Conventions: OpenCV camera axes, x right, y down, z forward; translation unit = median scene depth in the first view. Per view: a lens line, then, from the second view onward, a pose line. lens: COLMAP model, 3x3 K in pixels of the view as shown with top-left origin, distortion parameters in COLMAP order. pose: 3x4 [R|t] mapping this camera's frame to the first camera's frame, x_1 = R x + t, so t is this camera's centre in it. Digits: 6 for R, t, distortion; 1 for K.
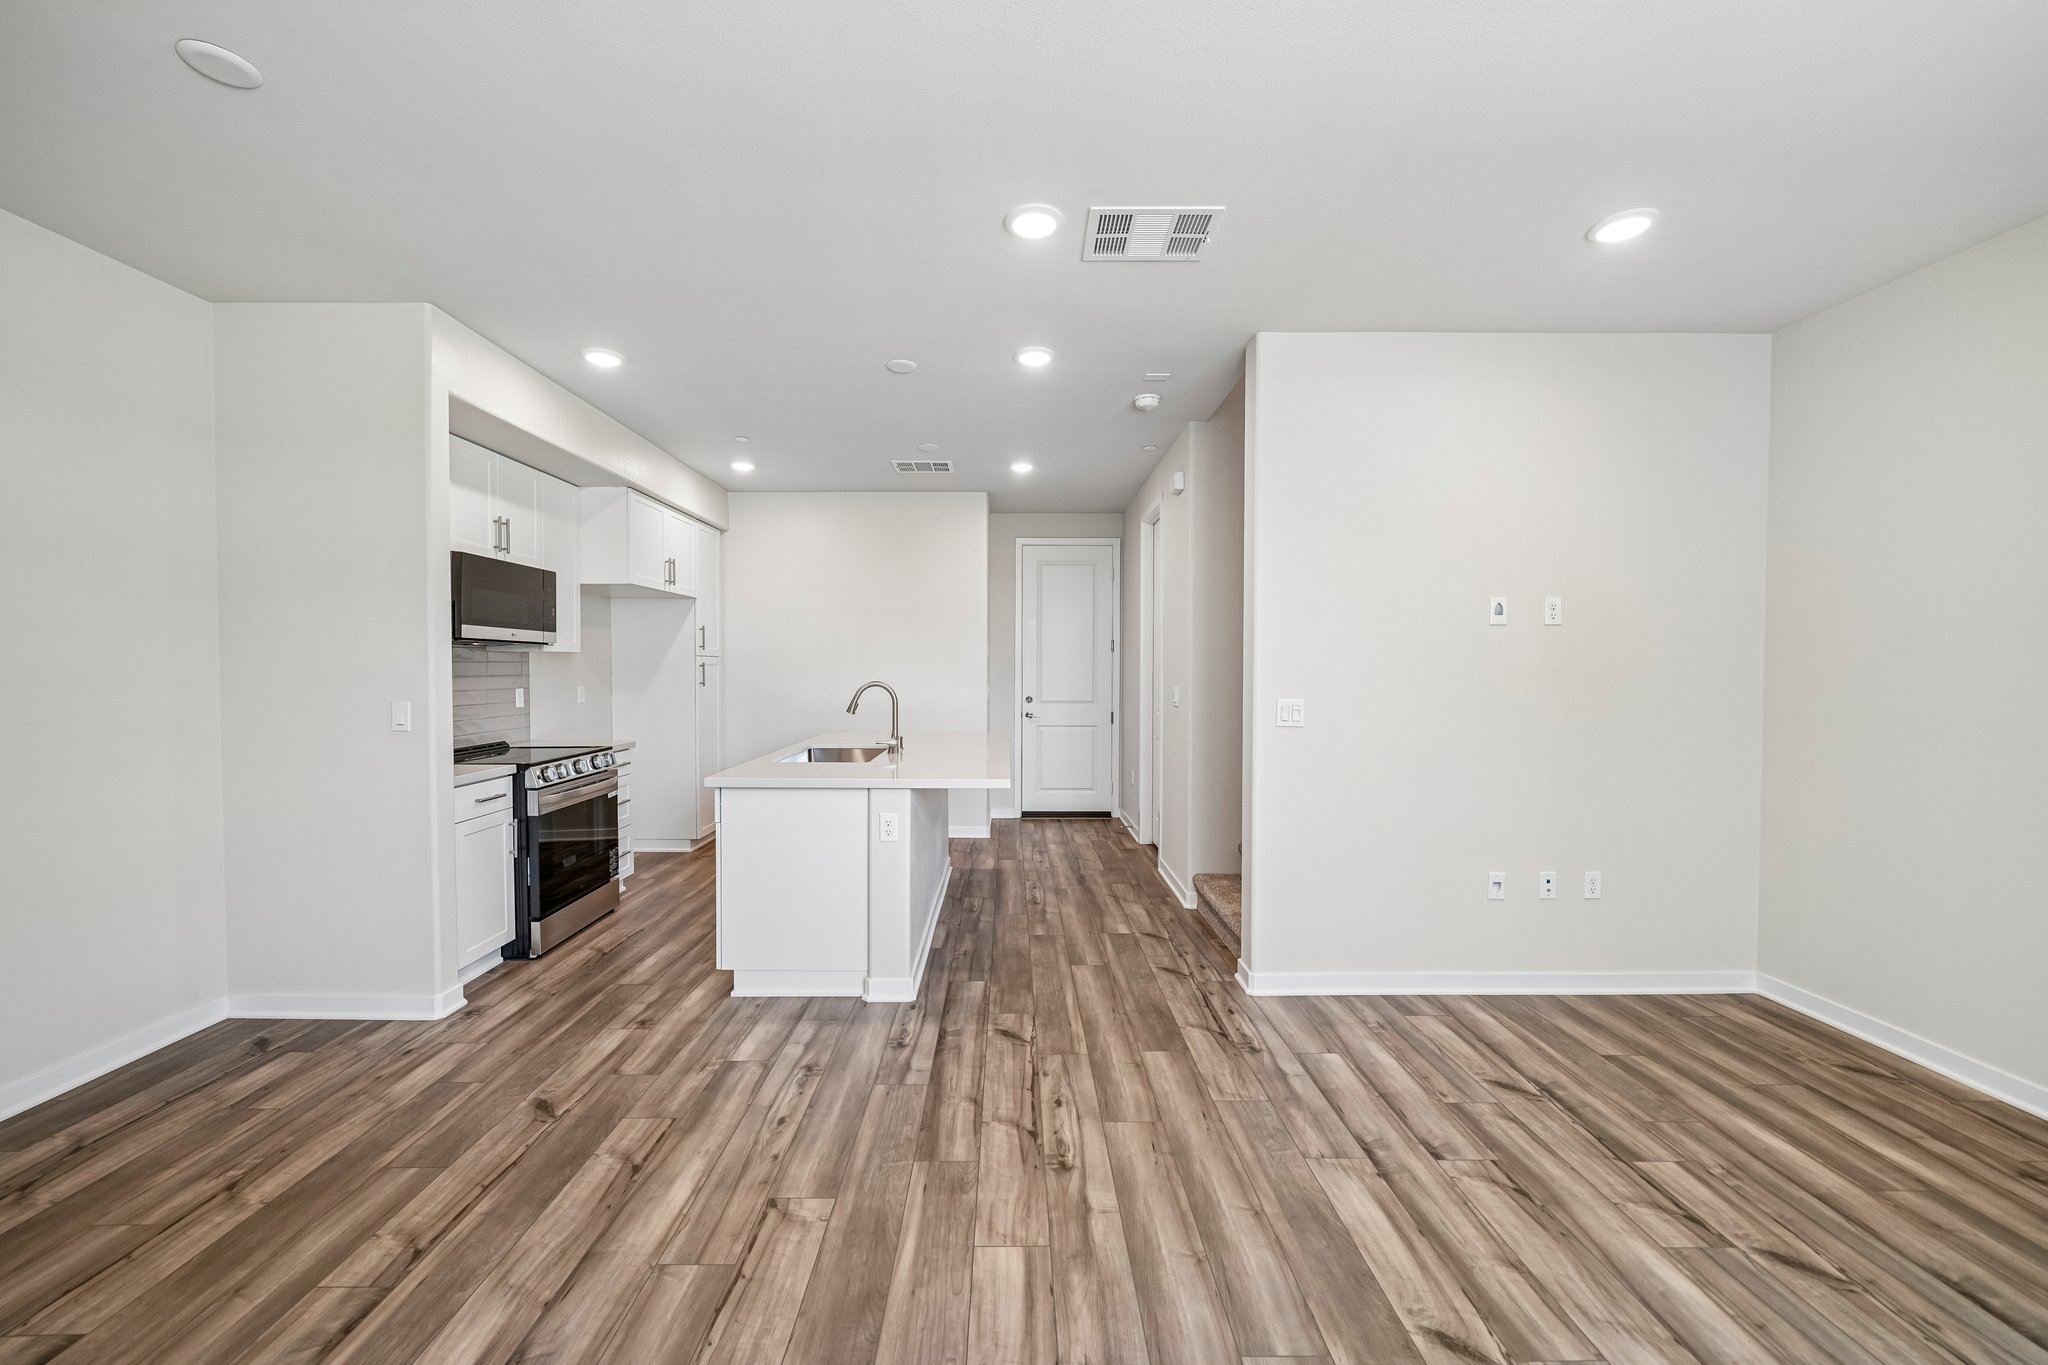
lens RADIAL K [[750.2, 0, 1023.2], [0, 750.2, 677.1], [0, 0, 1]] dist [-0.006369, 0.000018]
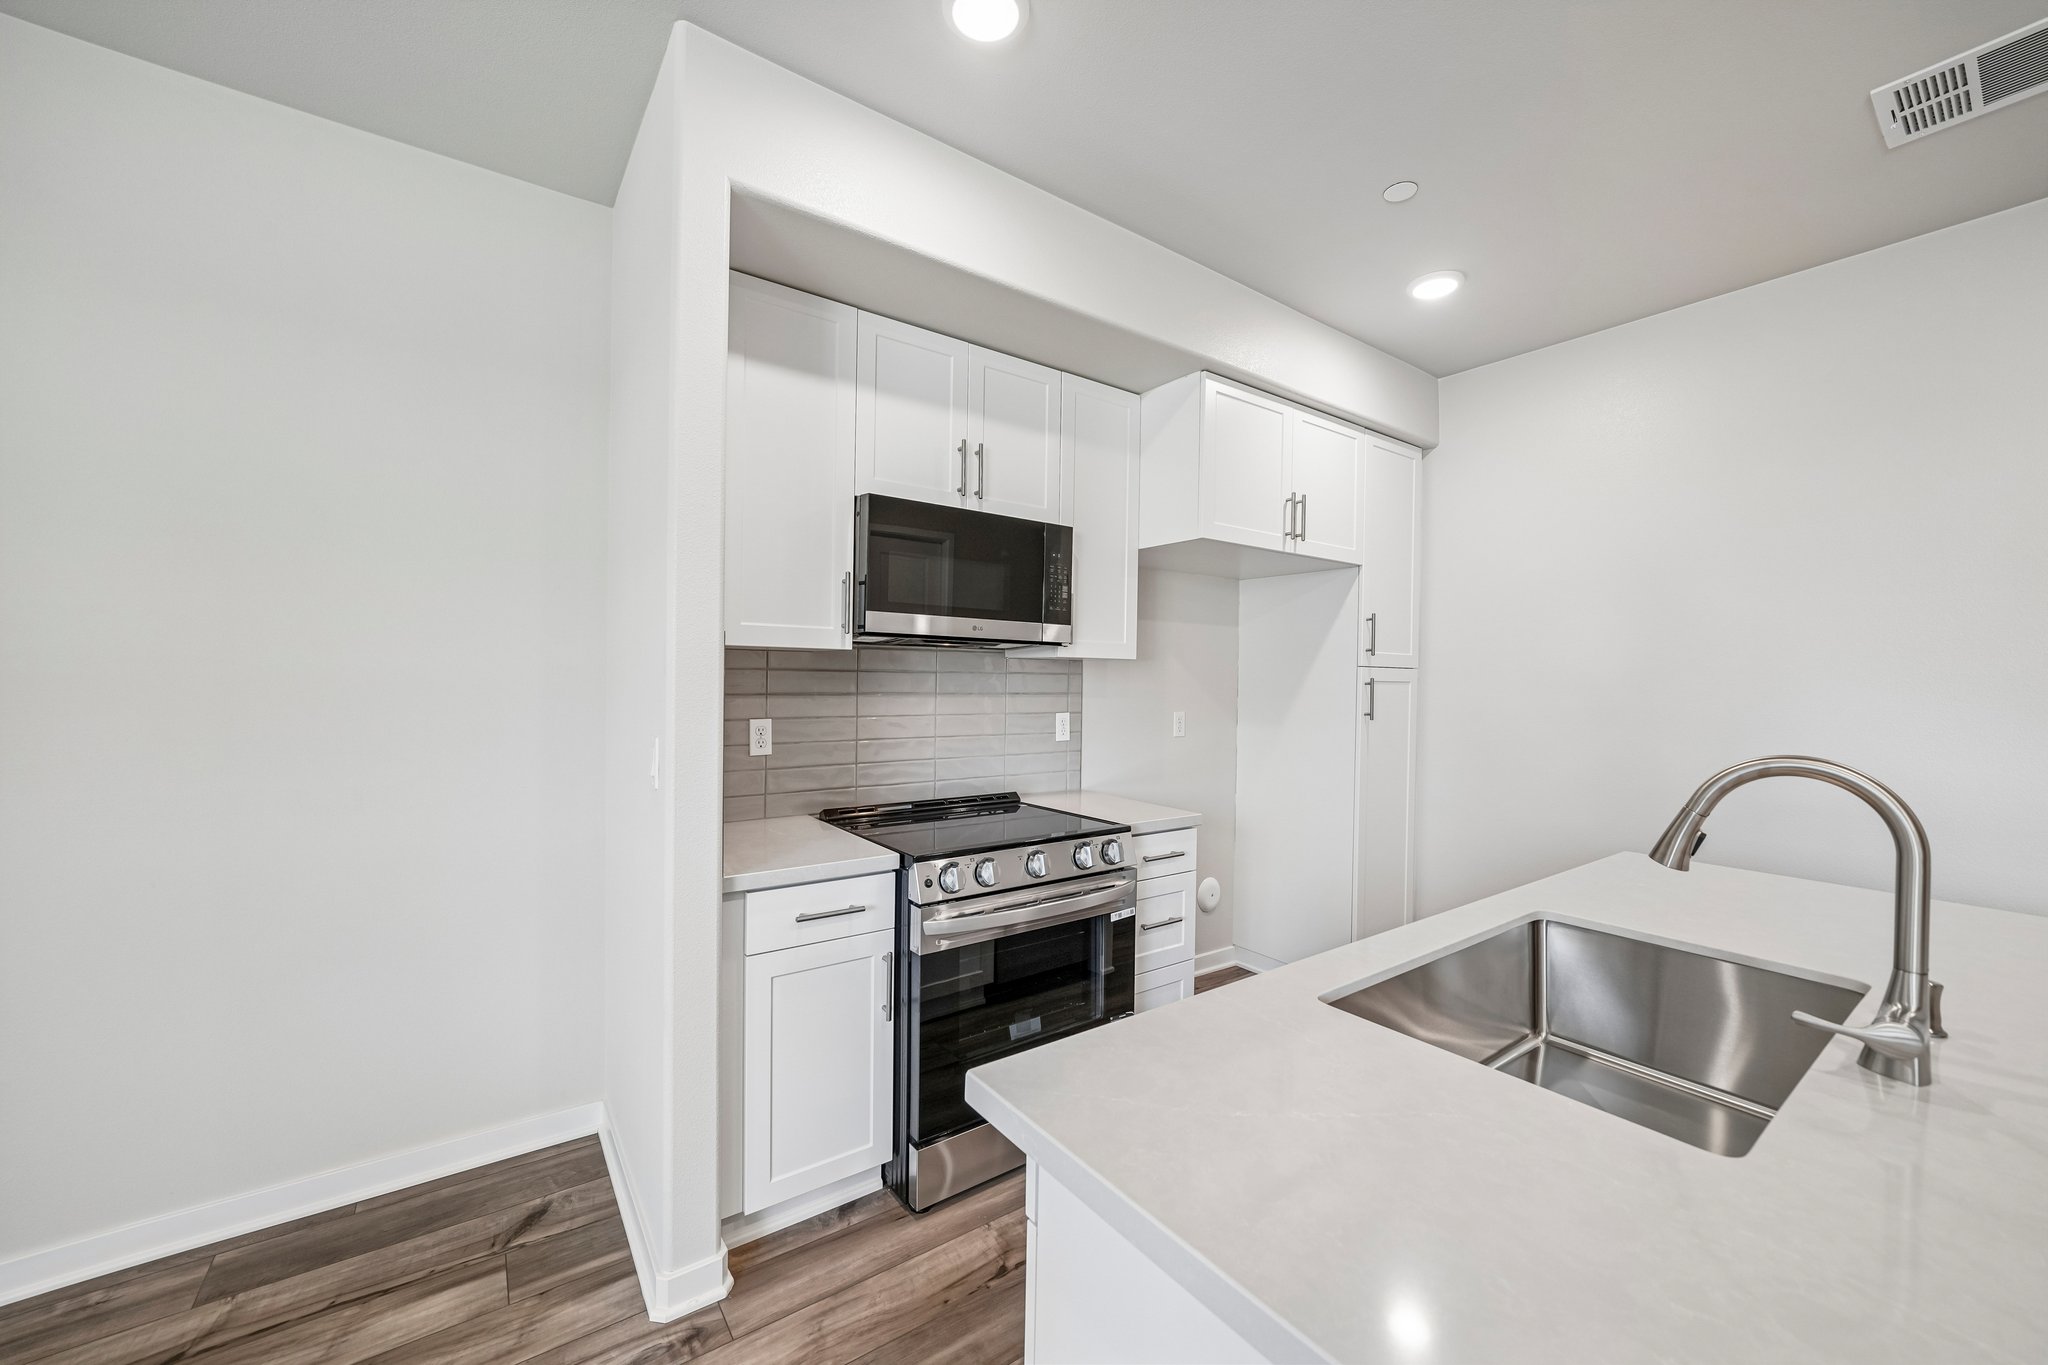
lens RADIAL K [[750.2, 0, 1032.4], [0, 750.2, 681.2], [0, 0, 1]] dist [-0.006369, 0.000018]
pose [[0.549293, 0.012763, -0.835533, -0.129782], [-0.027900, 0.999606, -0.003072, -0.011530], [0.835164, 0.024999, 0.549432, 0.651171]]
